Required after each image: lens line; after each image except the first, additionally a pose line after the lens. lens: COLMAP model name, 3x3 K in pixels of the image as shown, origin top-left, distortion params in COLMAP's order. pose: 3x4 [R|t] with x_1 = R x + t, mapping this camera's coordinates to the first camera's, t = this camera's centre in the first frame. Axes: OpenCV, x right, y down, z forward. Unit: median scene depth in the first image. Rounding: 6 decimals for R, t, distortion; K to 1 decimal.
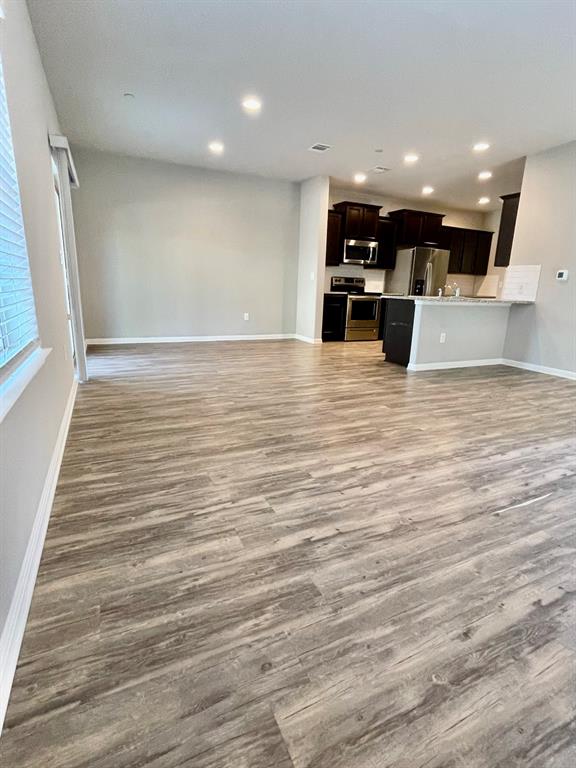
lens RADIAL K [[384.6, 0, 293.0], [0, 384.6, 381.4], [0, 0, 1]] dist [-0.000515, -0.000850]
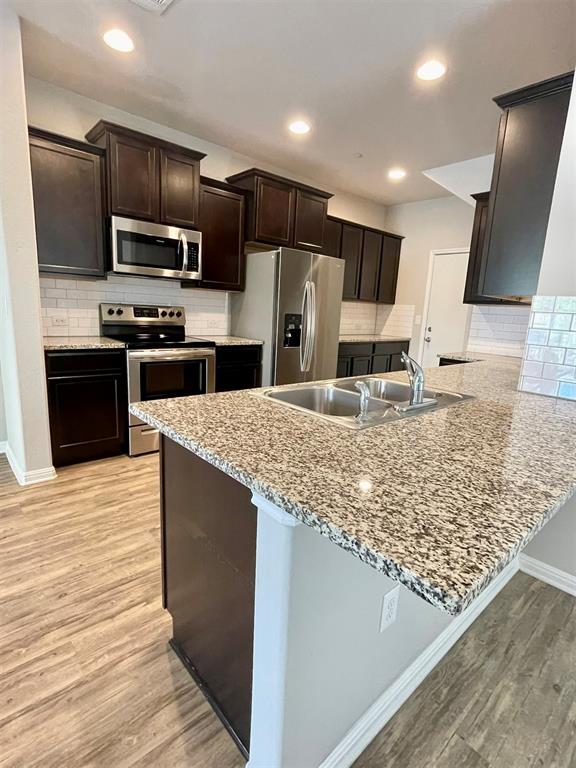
lens RADIAL K [[384.6, 0, 293.7], [0, 384.6, 387.6], [0, 0, 1]] dist [-0.000515, -0.000850]
pose [[0.958005, -0.039069, 0.284077, 0.183557], [0.045709, 0.998814, -0.016781, -0.158543], [-0.283085, 0.029061, 0.958655, 0.518378]]
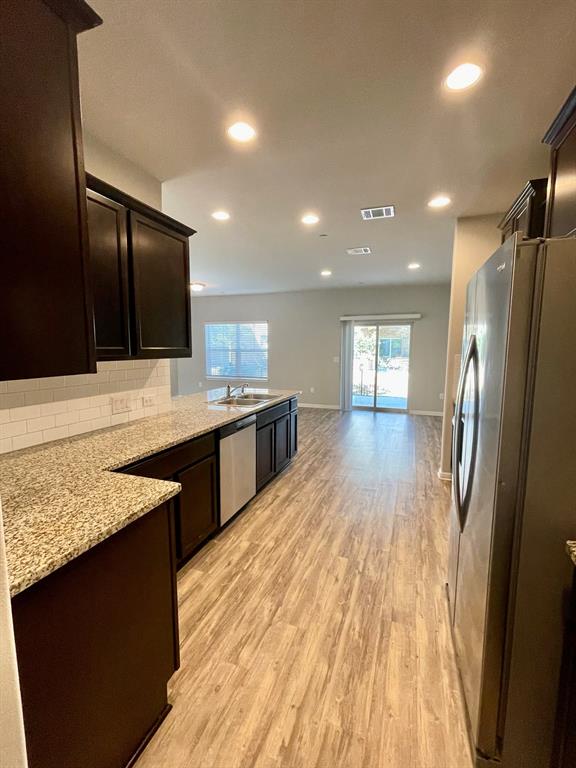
lens RADIAL K [[337.6, 0, 293.4], [0, 337.6, 384.6], [0, 0, 1]] dist [-0.003401, 0.000562]
pose [[-0.705466, 0.044605, -0.707339, 0.565800], [-0.190005, 0.949582, 0.249383, -0.305553], [0.682800, 0.310329, -0.661423, 1.058369]]
